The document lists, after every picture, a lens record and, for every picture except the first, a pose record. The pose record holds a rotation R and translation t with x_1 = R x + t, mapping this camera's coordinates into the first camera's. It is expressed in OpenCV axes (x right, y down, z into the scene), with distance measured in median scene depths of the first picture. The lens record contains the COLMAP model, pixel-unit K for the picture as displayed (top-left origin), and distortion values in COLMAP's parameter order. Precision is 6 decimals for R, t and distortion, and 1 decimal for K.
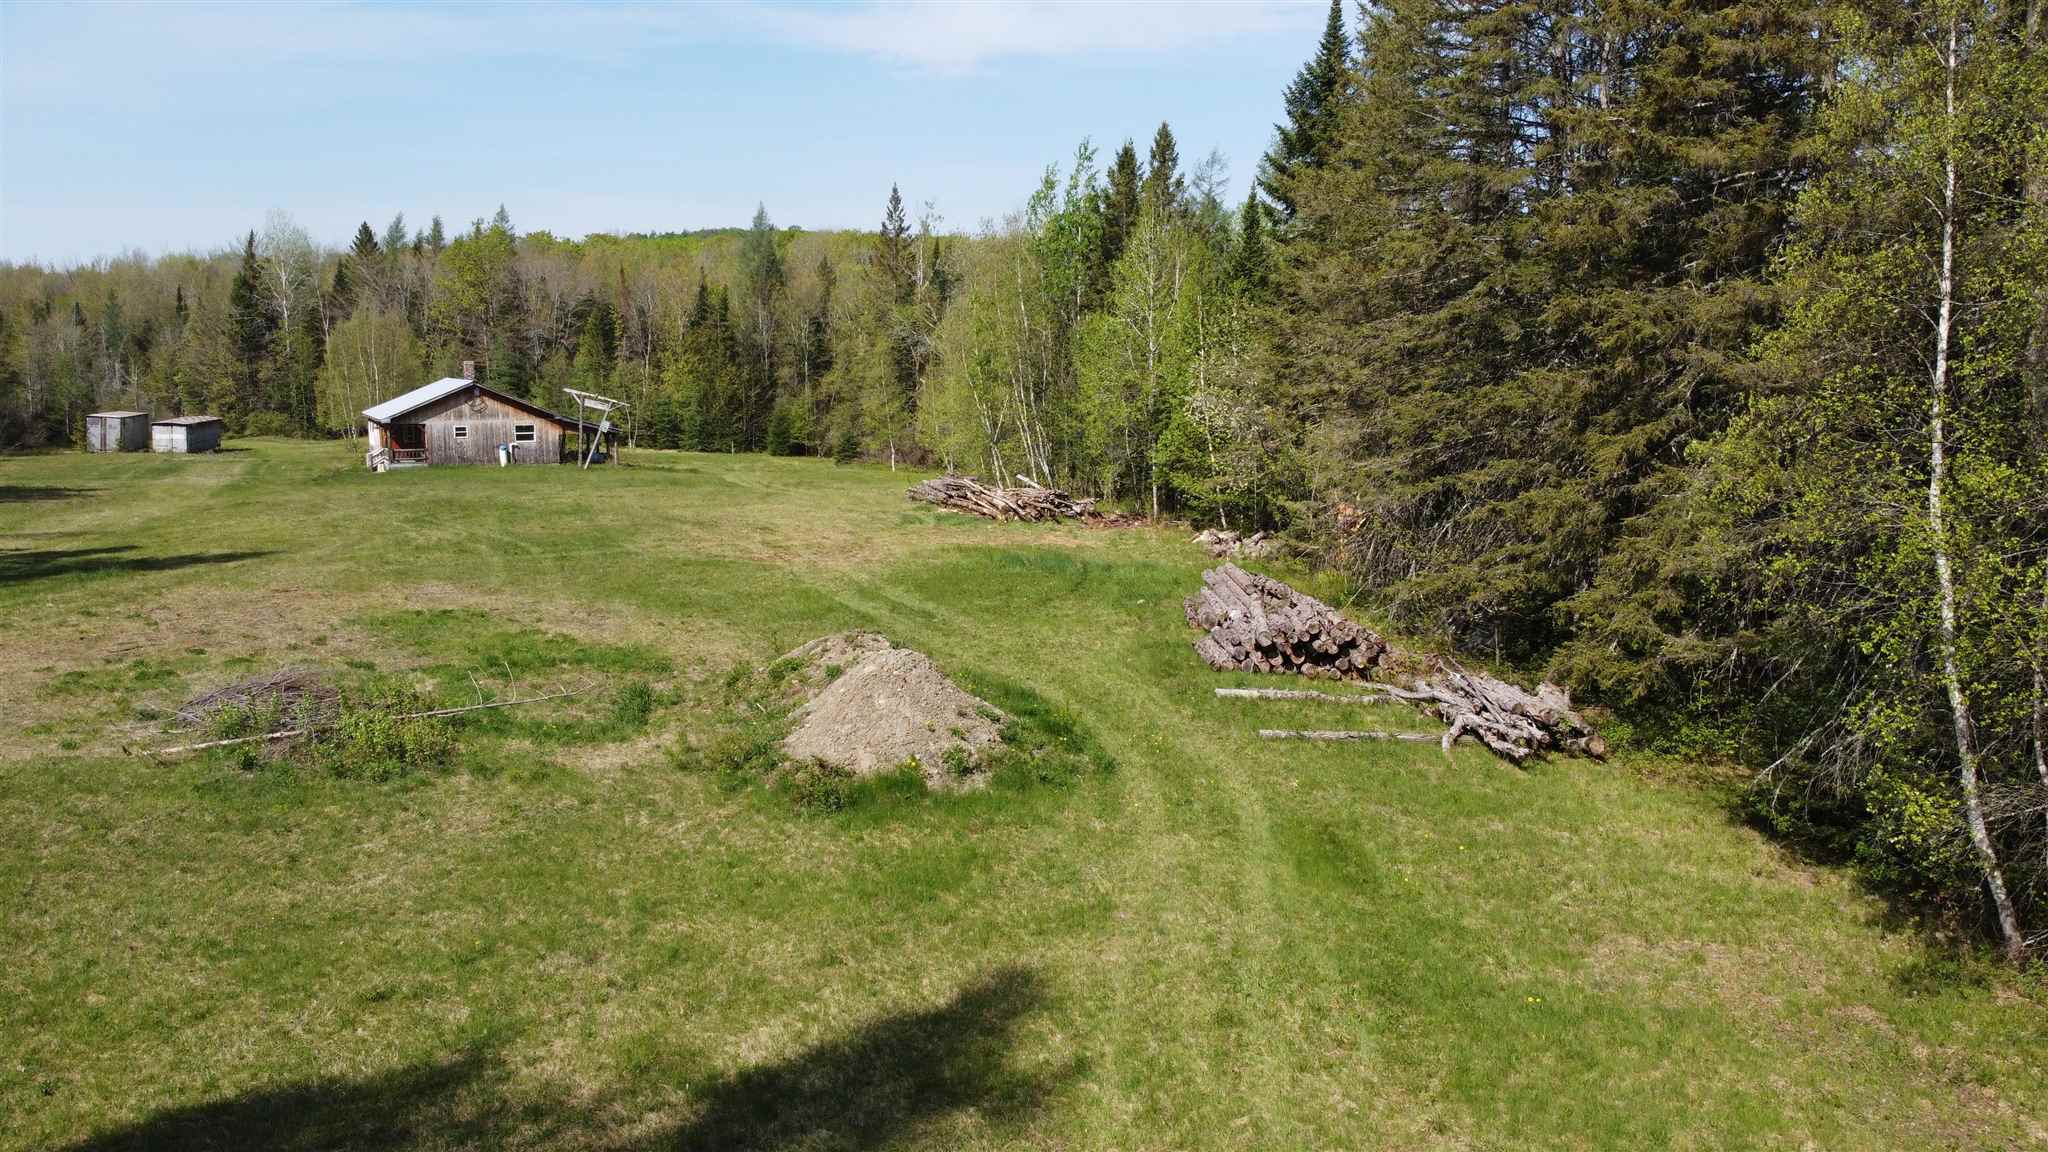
lens RADIAL K [[1551.7, 0, 1024.0], [0, 1551.7, 576.0], [0, 0, 1]] dist [0.007460, -0.026042]
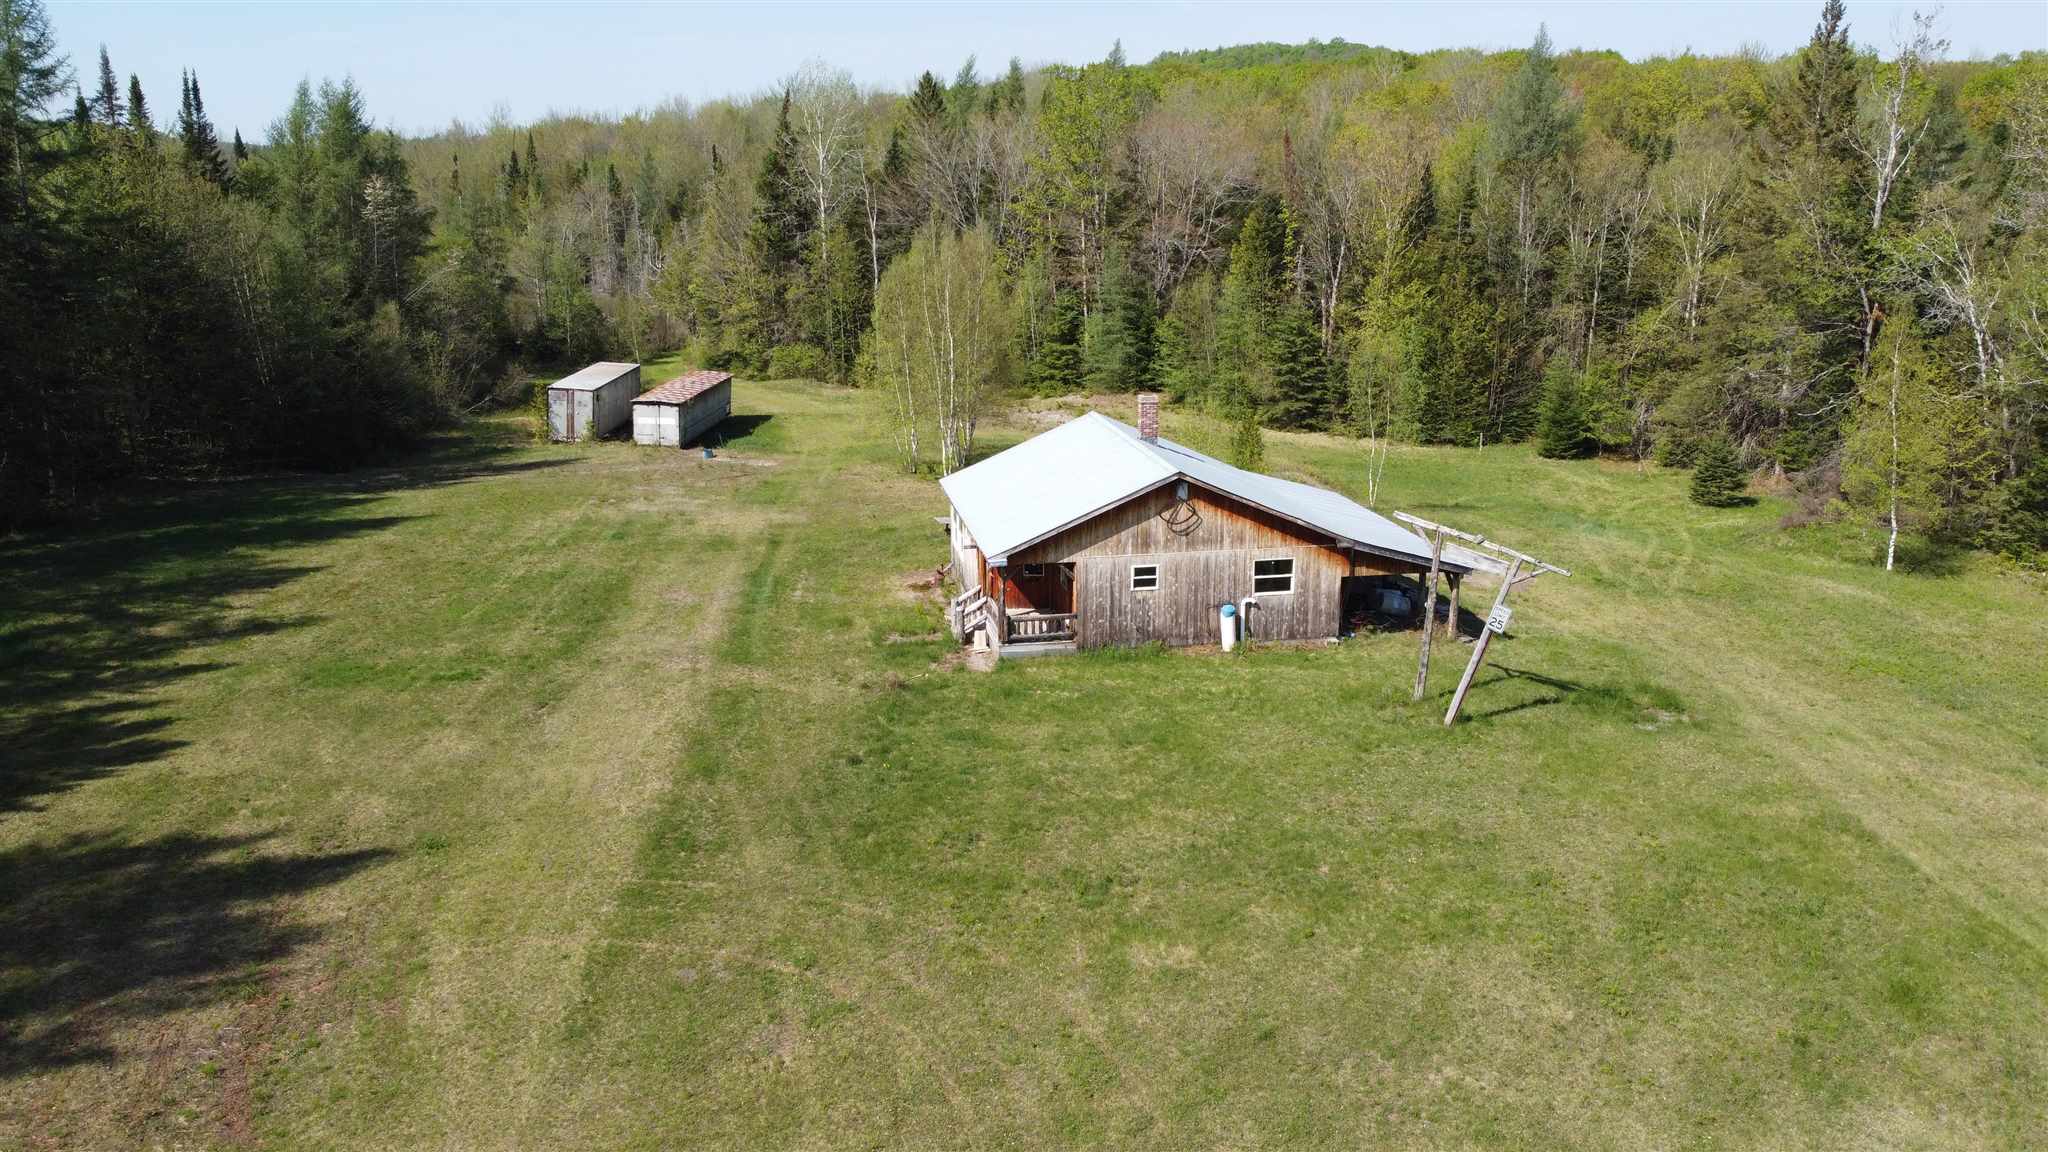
lens RADIAL K [[1551.7, 0, 1024.0], [0, 1551.7, 576.0], [0, 0, 1]] dist [0.007460, -0.026042]
pose [[0.948908, 0.072548, -0.307100, -0.160215], [-0.037760, 0.992325, 0.117748, -0.091896], [0.313286, -0.100136, 0.944365, 0.346853]]
